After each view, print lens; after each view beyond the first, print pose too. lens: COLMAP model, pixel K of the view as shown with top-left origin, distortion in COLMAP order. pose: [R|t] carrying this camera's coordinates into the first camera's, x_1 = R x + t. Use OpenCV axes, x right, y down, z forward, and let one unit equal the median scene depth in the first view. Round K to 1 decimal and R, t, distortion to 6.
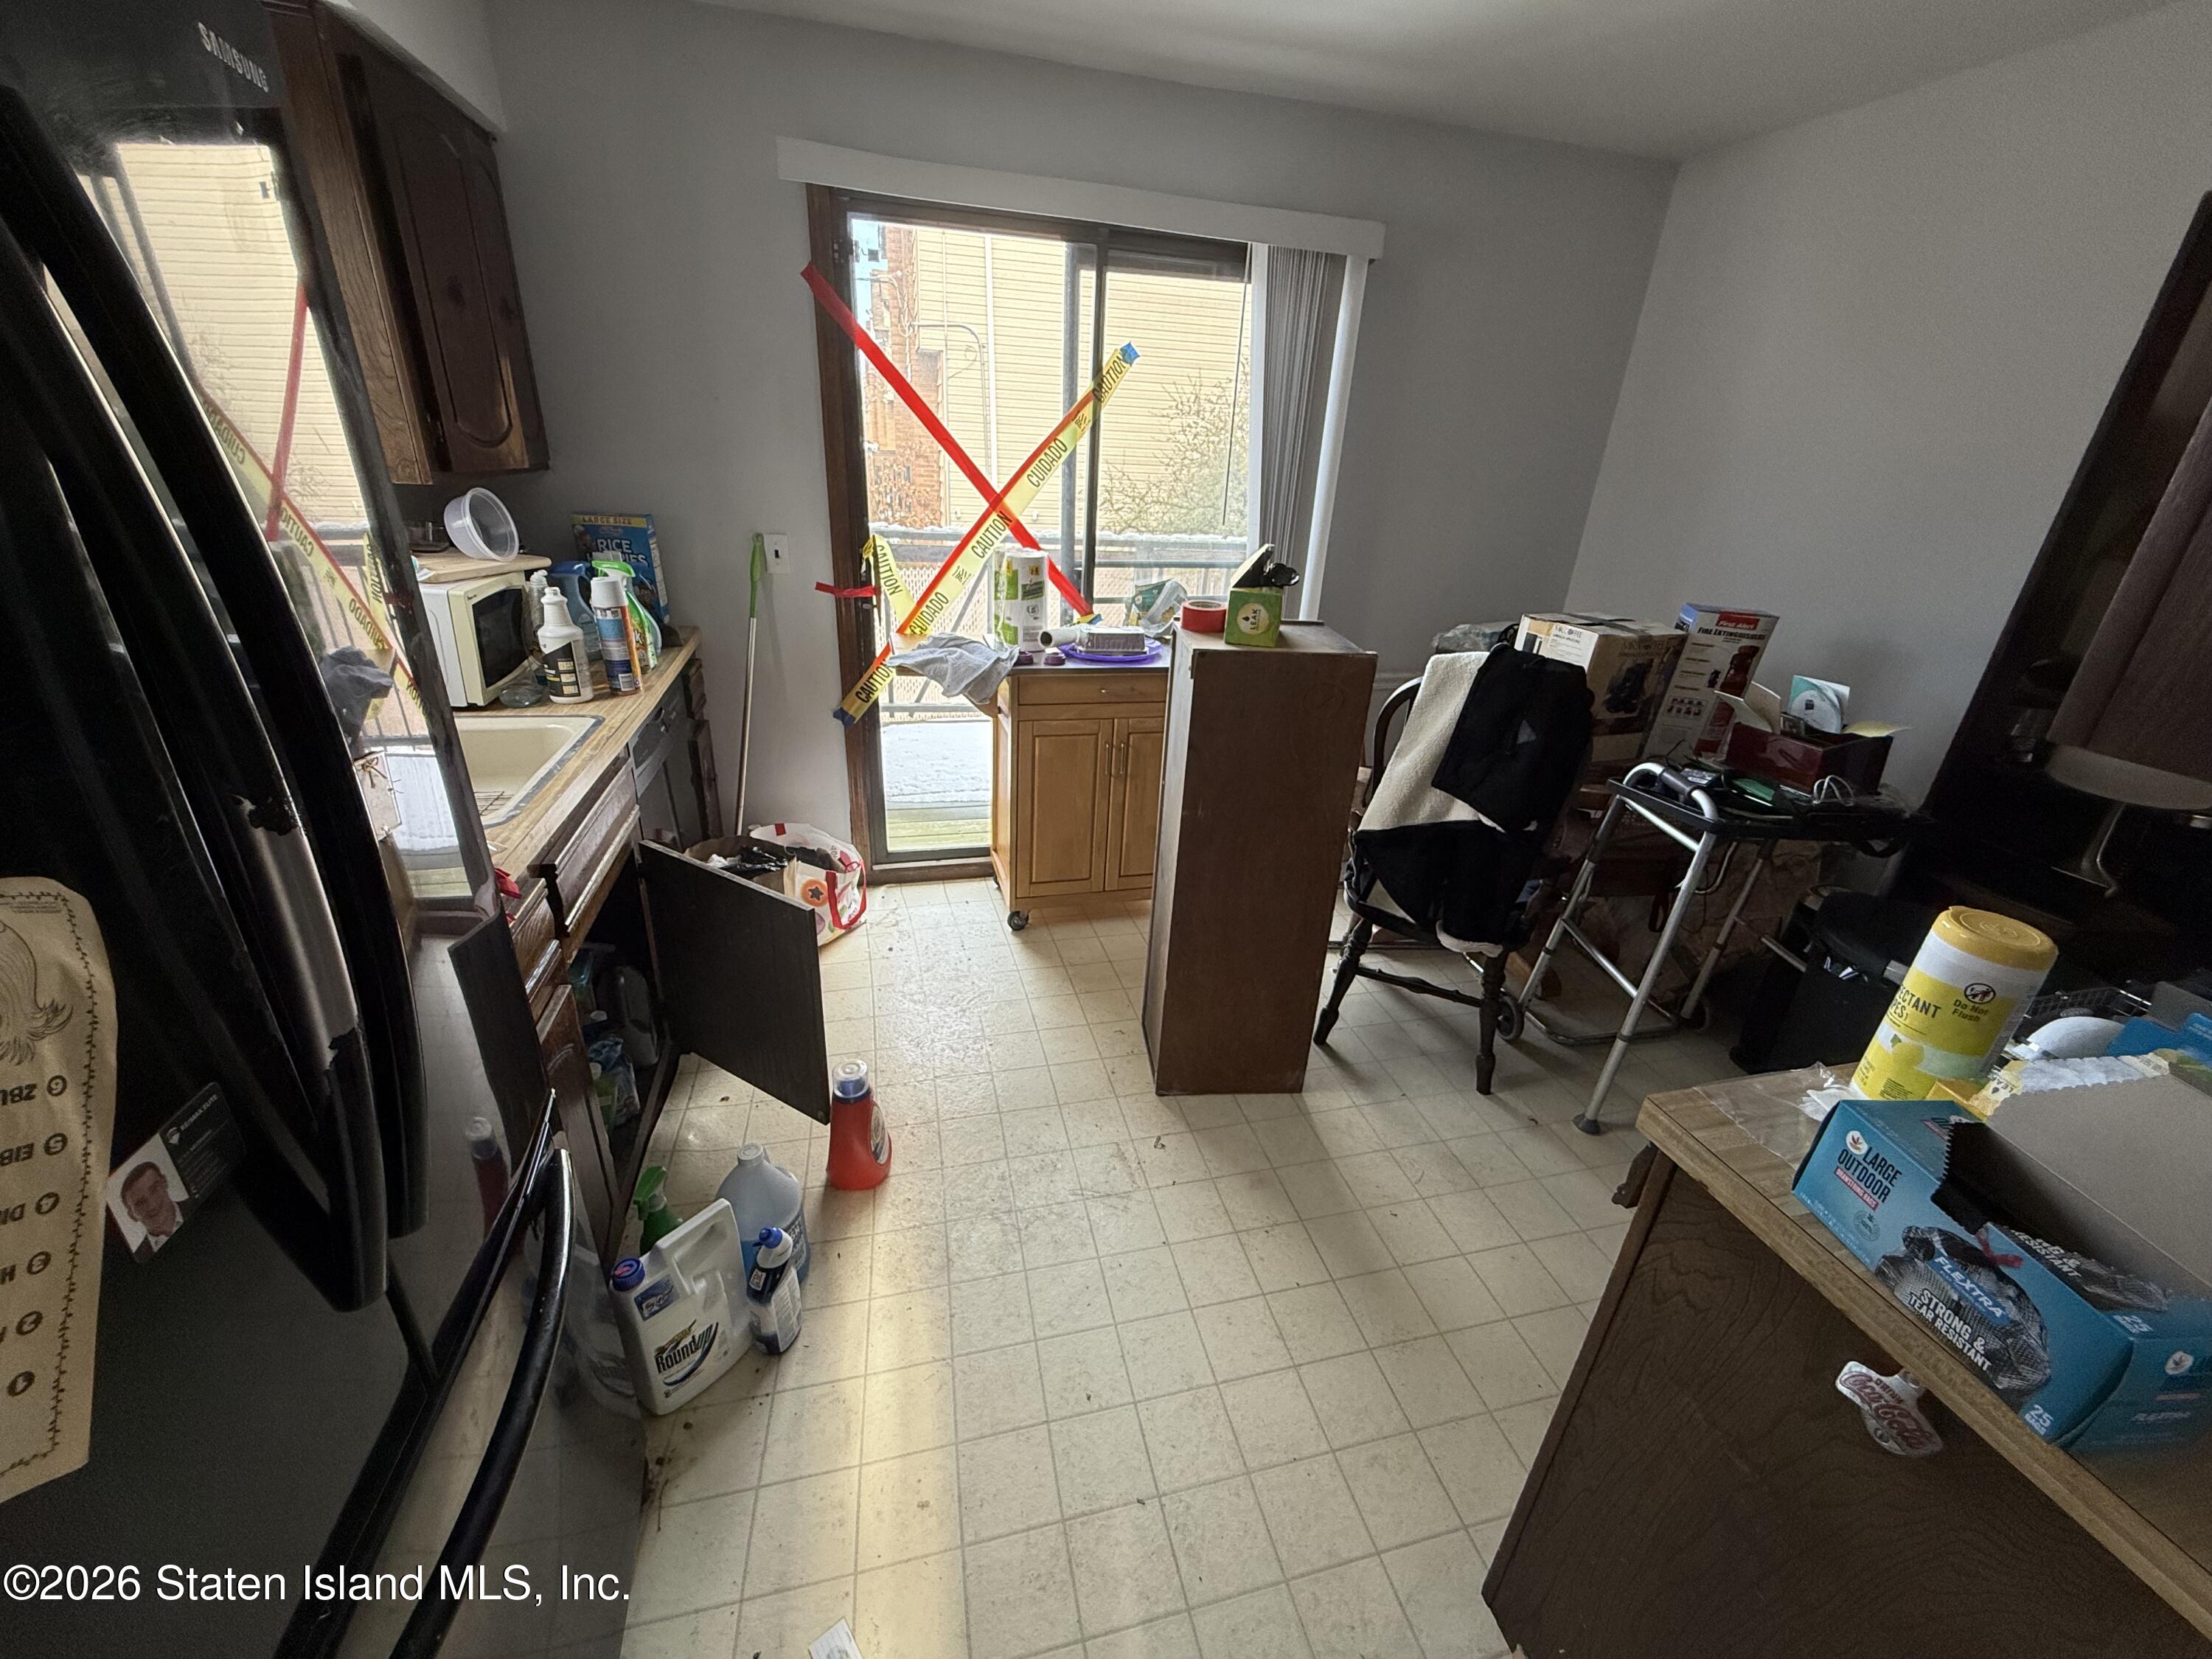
lens RADIAL K [[883.1, 0, 1108.9], [0, 883.1, 824.6], [0, 0, 1]] dist [0.001770, -0.000606]
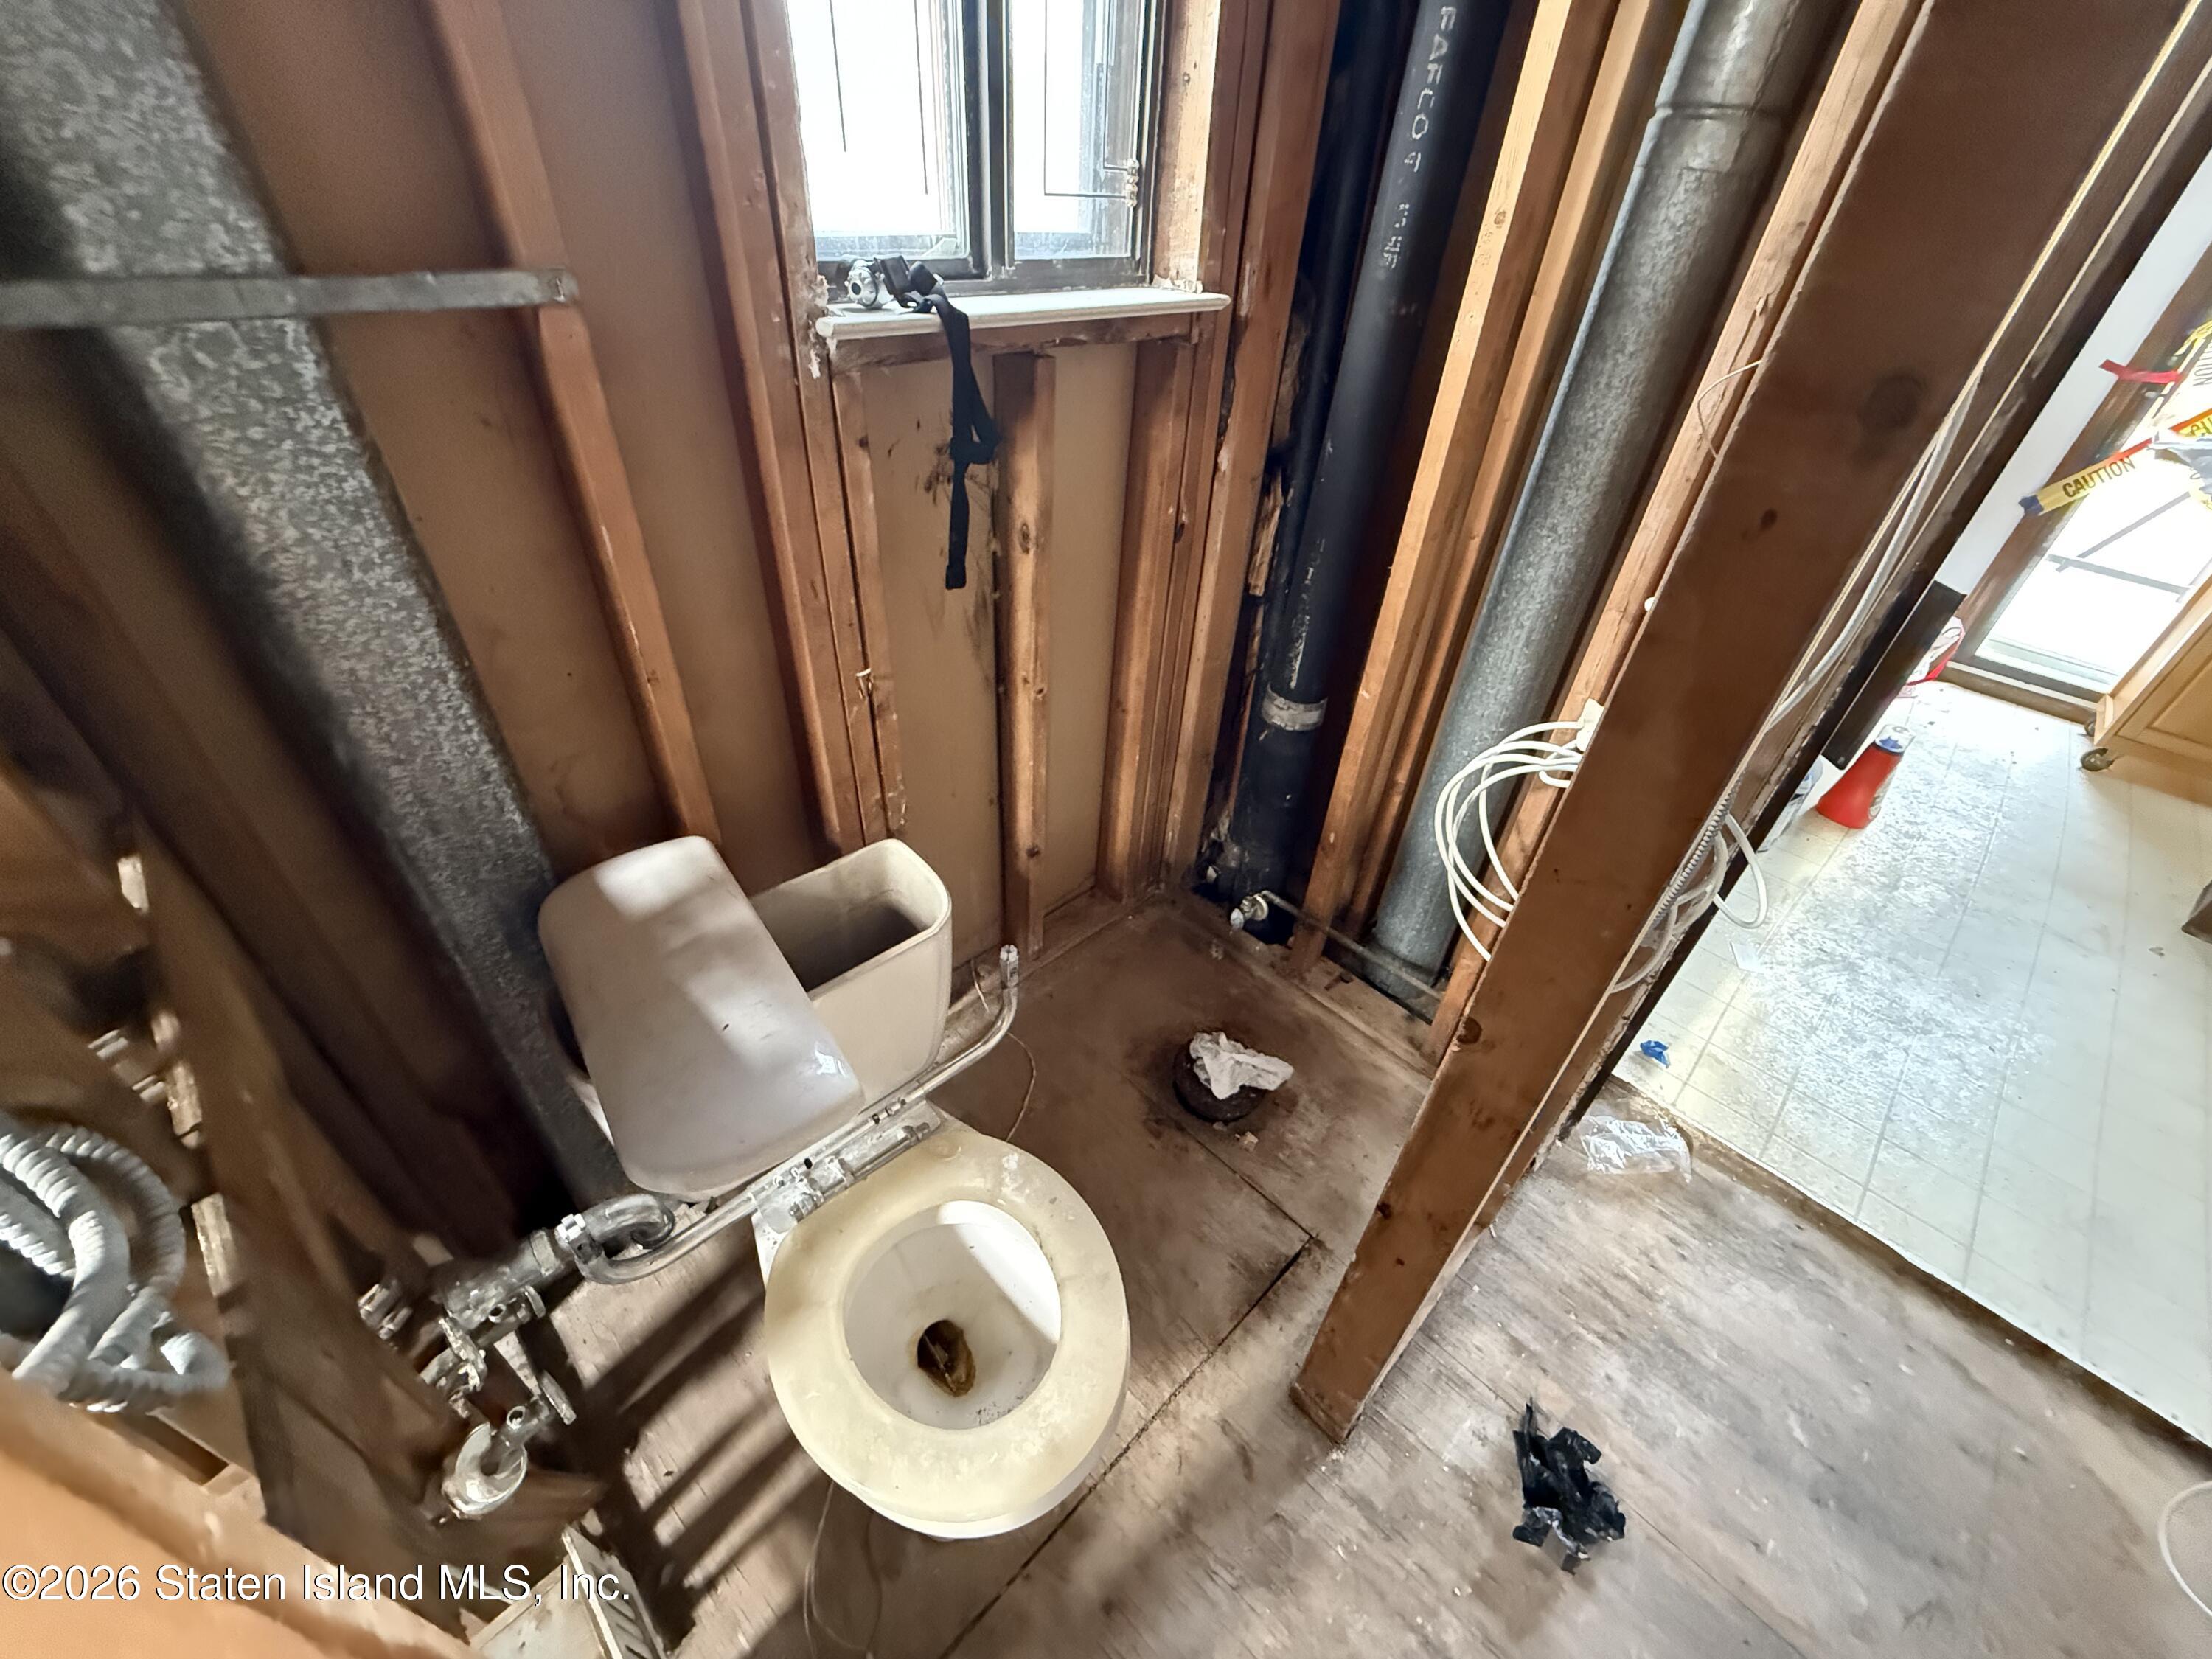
lens RADIAL K [[883.1, 0, 1109.2], [0, 883.1, 840.0], [0, 0, 1]] dist [0.001770, -0.000606]
pose [[0.514380, 0.507687, -0.691134, 0.054511], [-0.379909, 0.857434, 0.347097, 0.259909], [0.768819, 0.084028, 0.633922, -0.434814]]
